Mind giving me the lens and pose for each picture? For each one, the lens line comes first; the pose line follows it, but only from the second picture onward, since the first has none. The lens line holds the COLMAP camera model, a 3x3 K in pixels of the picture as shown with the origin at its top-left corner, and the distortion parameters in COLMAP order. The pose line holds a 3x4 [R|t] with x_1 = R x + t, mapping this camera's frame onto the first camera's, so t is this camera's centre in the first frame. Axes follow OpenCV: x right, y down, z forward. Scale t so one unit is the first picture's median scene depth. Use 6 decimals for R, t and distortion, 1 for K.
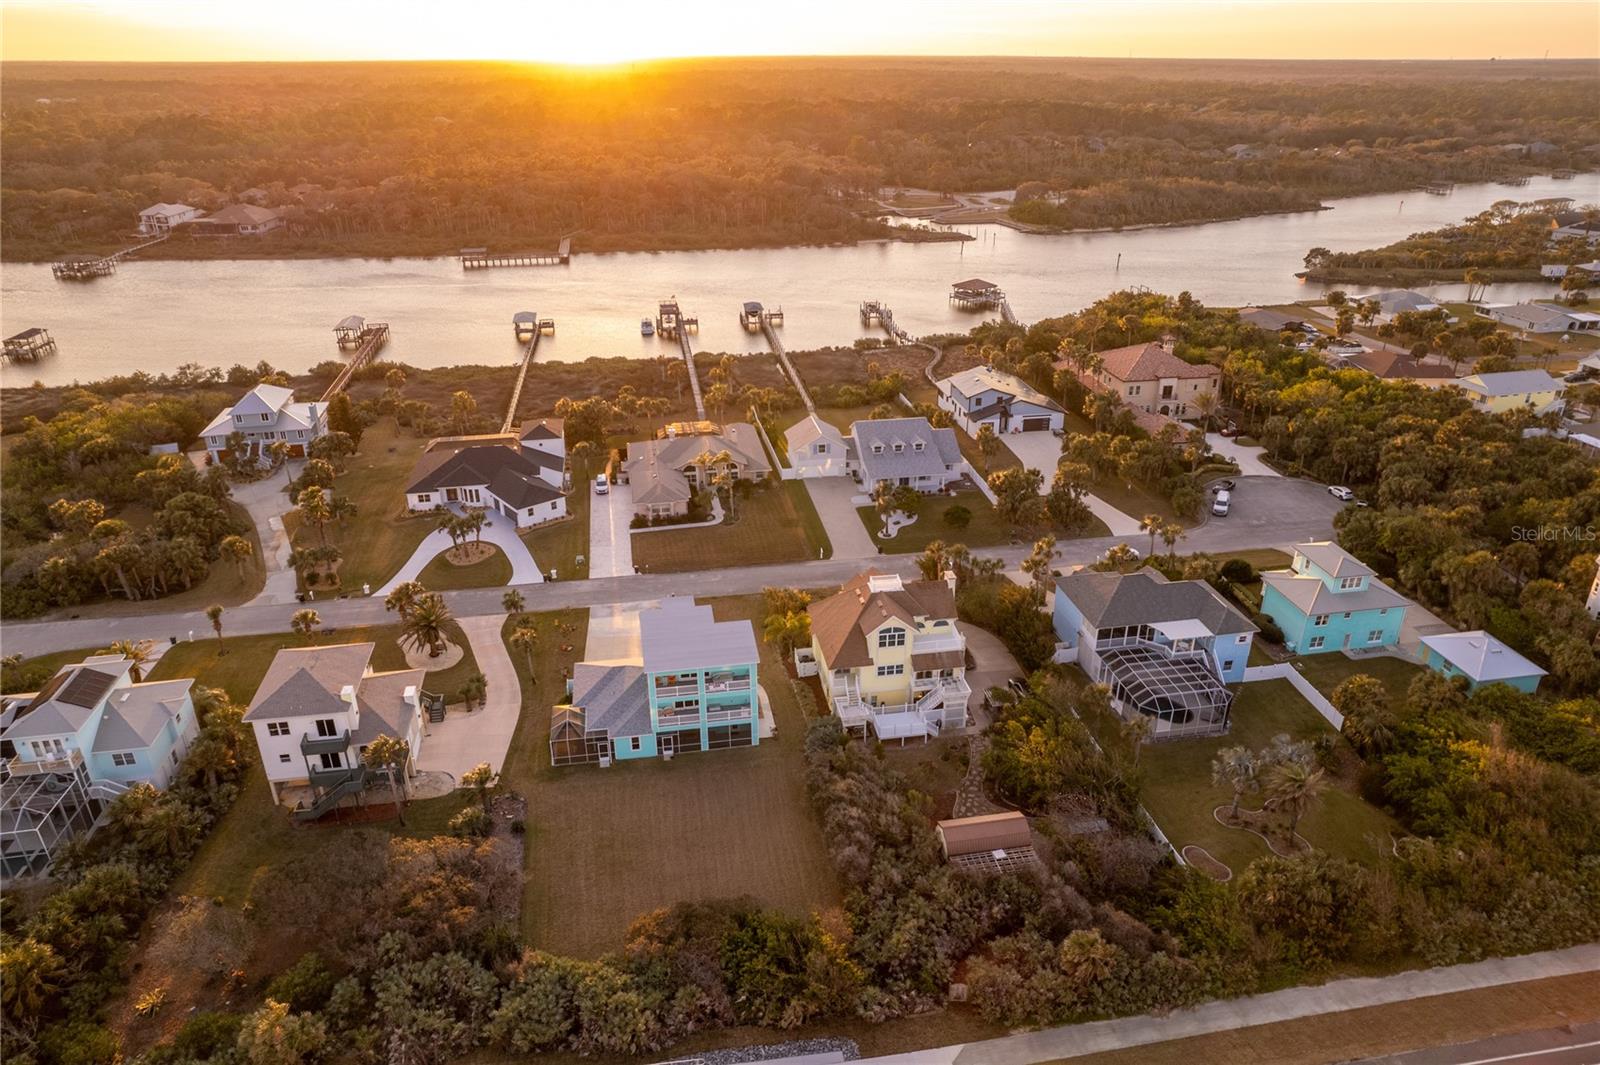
lens RADIAL K [[1042.6, 0, 811.5], [0, 1042.6, 529.0], [0, 0, 1]] dist [-0.084864, 0.077392]
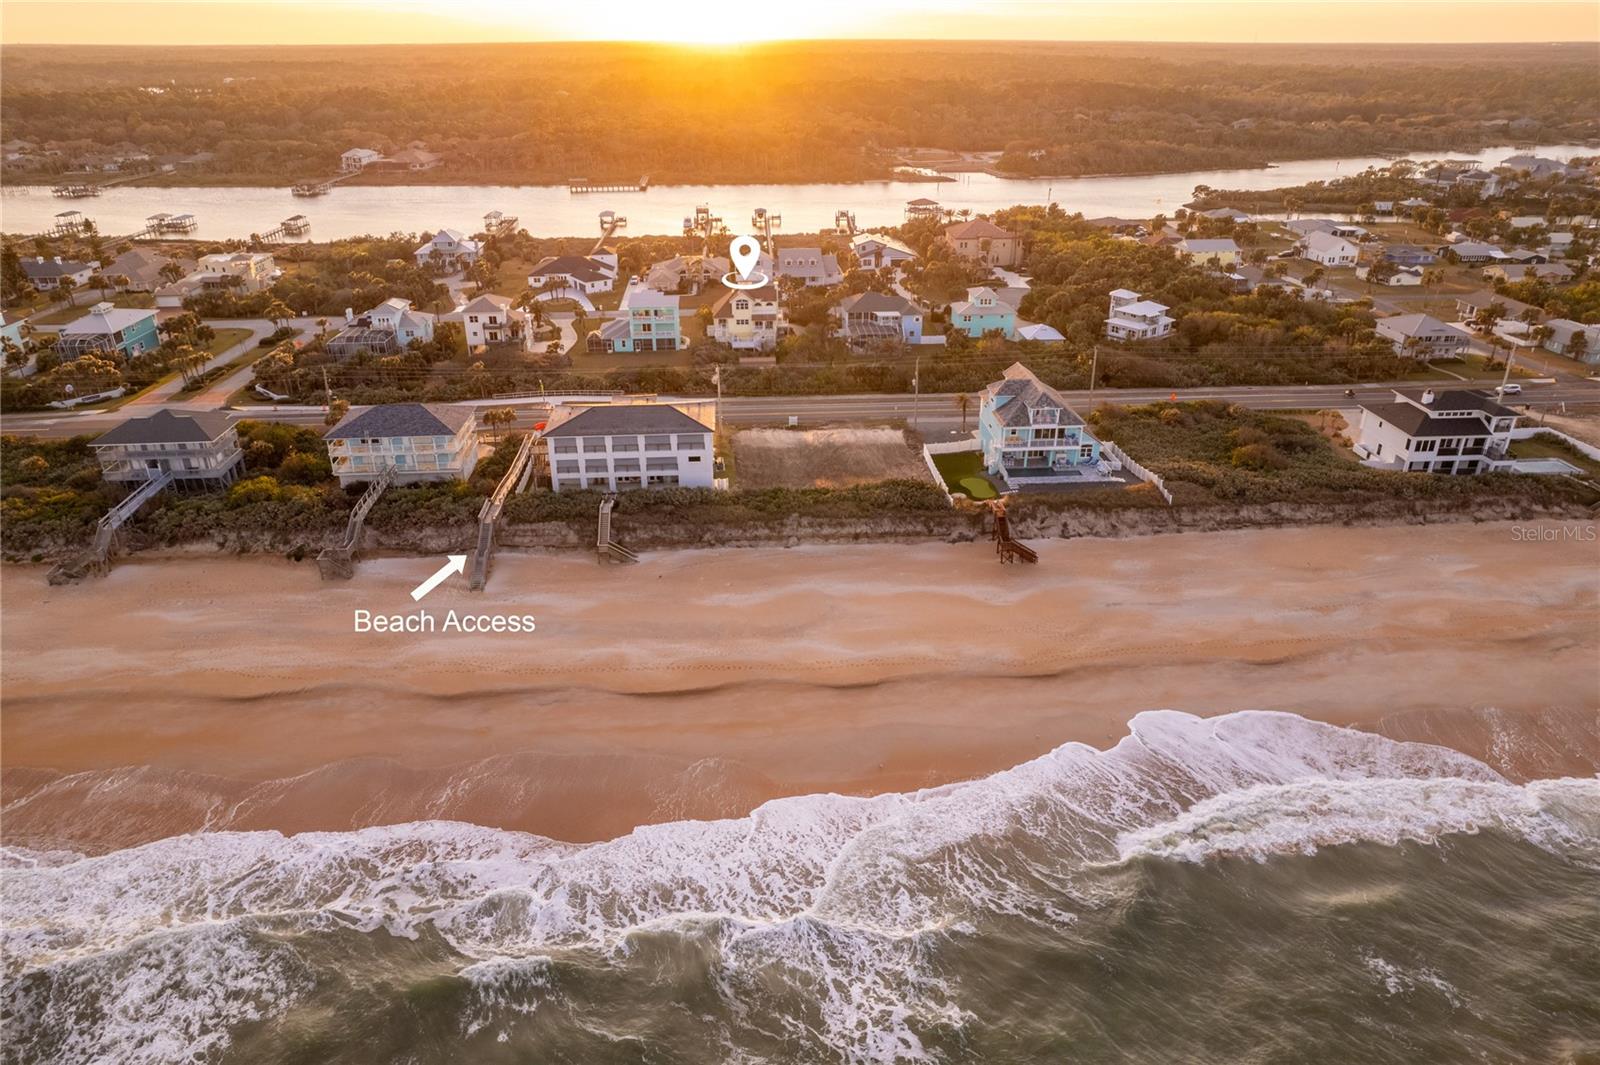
lens RADIAL K [[1042.6, 0, 811.5], [0, 1042.6, 529.0], [0, 0, 1]] dist [-0.084864, 0.077392]
pose [[0.994365, 0.045926, -0.095545, 0.268527], [-0.044634, 0.998881, 0.015613, 0.317818], [0.096155, -0.011261, 0.995303, -0.690132]]
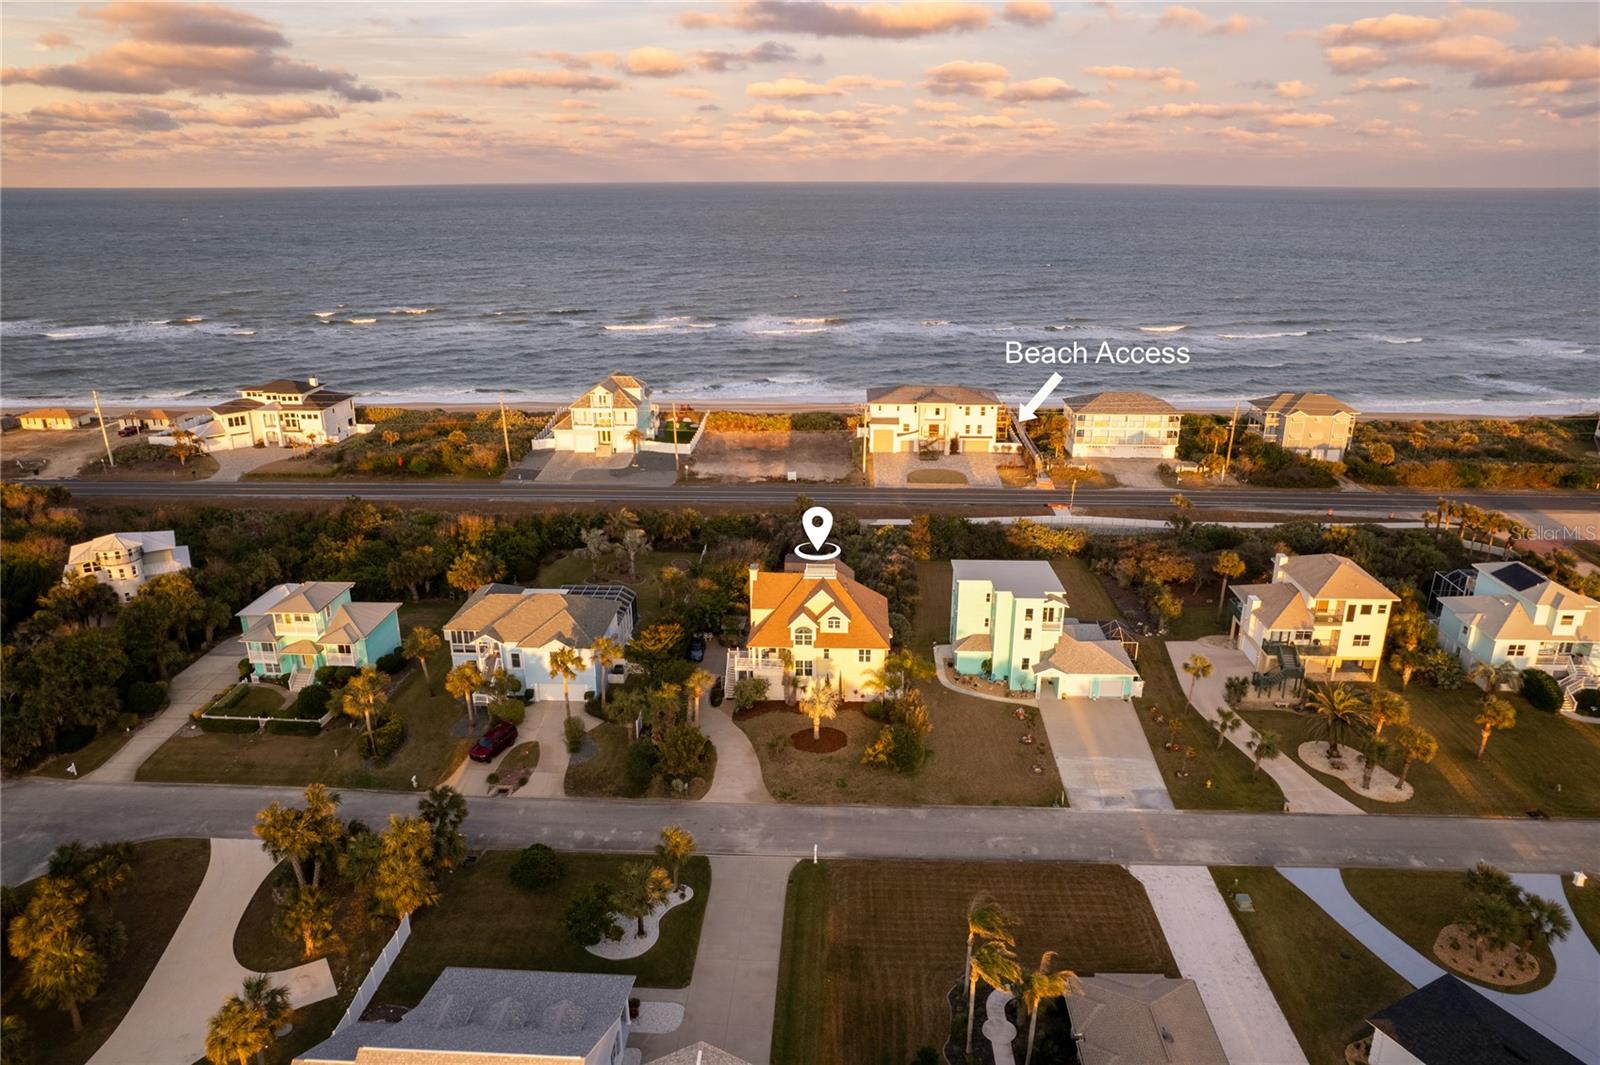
lens RADIAL K [[1042.6, 0, 811.5], [0, 1042.6, 529.0], [0, 0, 1]] dist [-0.084864, 0.077392]
pose [[-0.976129, -0.068977, 0.205948, -0.077867], [0.091671, 0.728782, 0.678581, -0.414445], [-0.196898, 0.681262, -0.705062, 1.055639]]
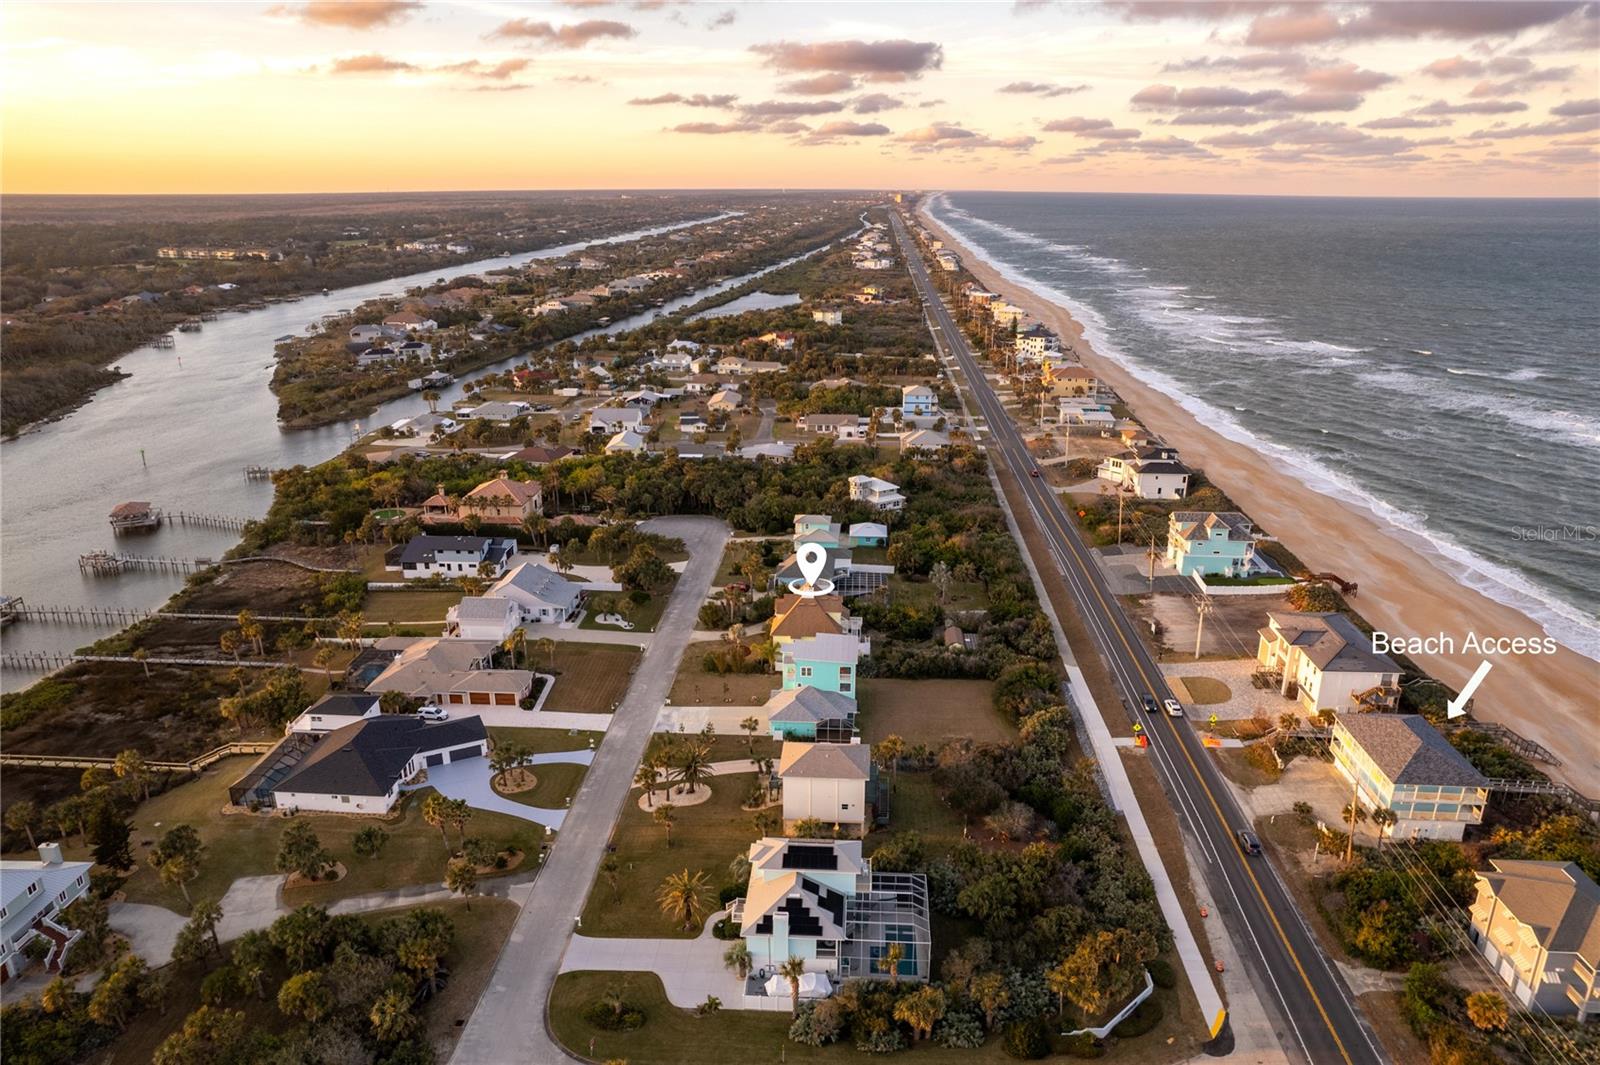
lens RADIAL K [[1042.6, 0, 811.5], [0, 1042.6, 529.0], [0, 0, 1]] dist [-0.084864, 0.077392]
pose [[0.231344, -0.306665, 0.923275, -0.973409], [0.403079, 0.893947, 0.195925, -0.248933], [-0.885442, 0.326827, 0.330420, 0.231202]]
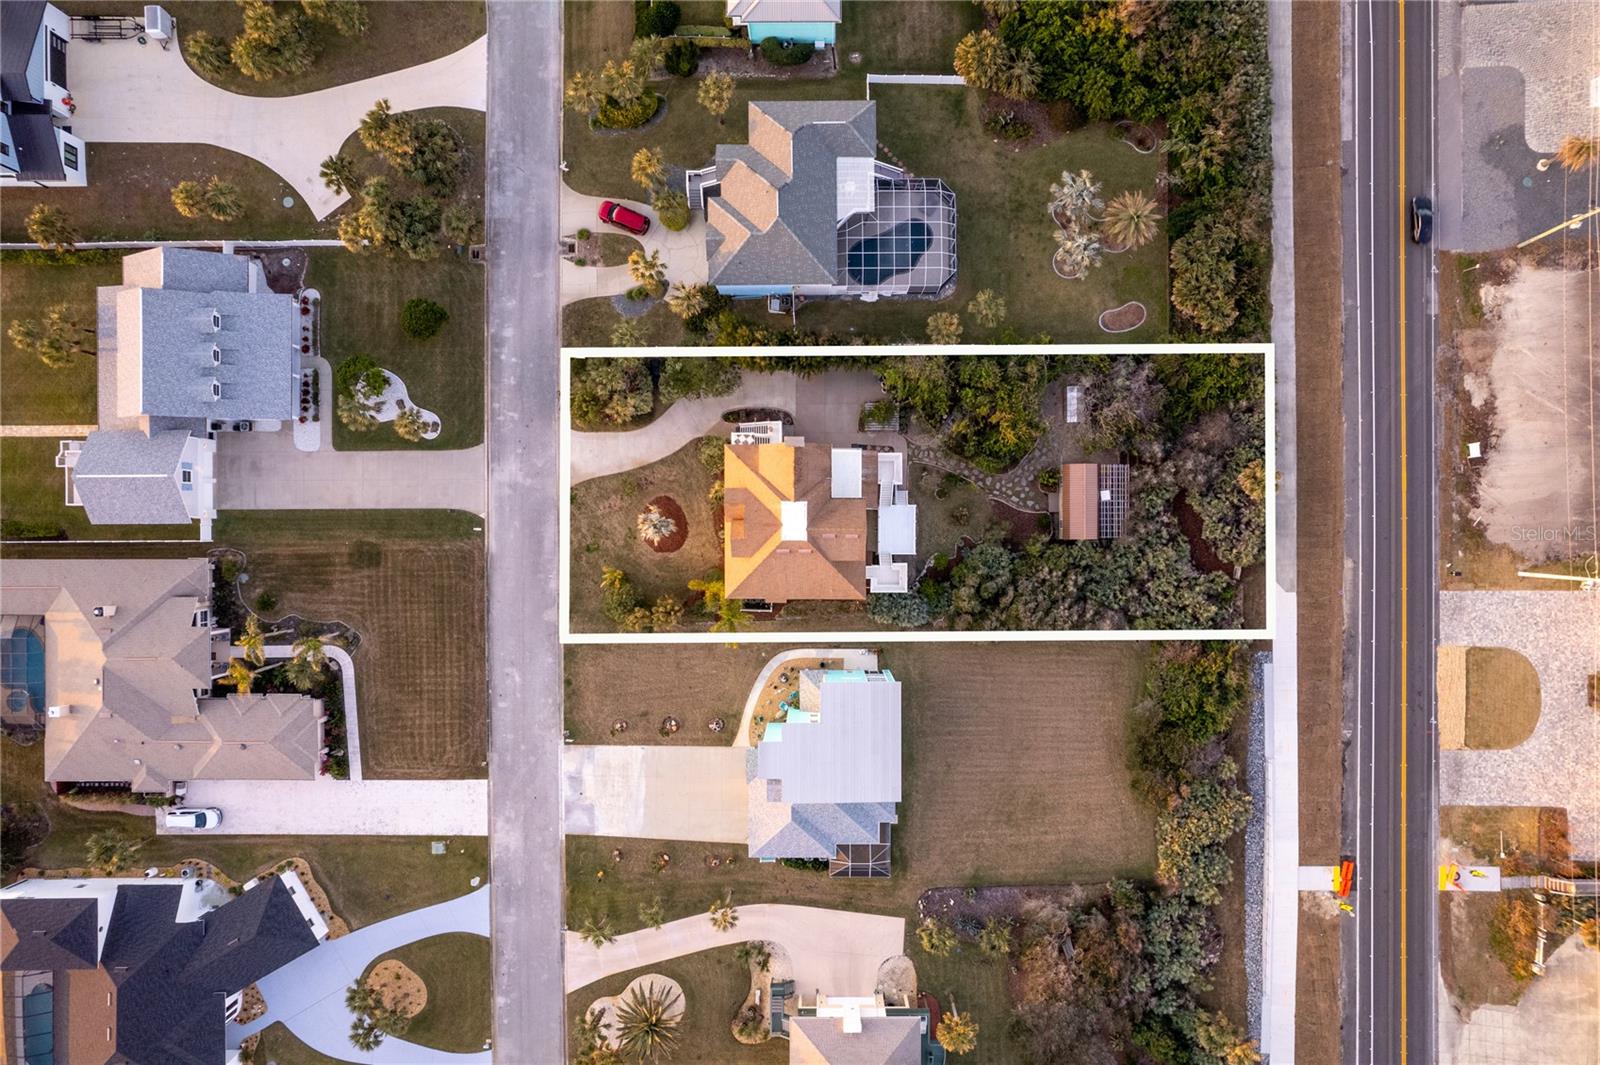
lens RADIAL K [[1042.6, 0, 811.5], [0, 1042.6, 529.0], [0, 0, 1]] dist [-0.084864, 0.077392]
pose [[0.175734, -0.984399, -0.008671, 0.047414], [0.416080, 0.066289, 0.906908, -0.445472], [-0.892185, -0.162983, 0.421239, 0.396068]]
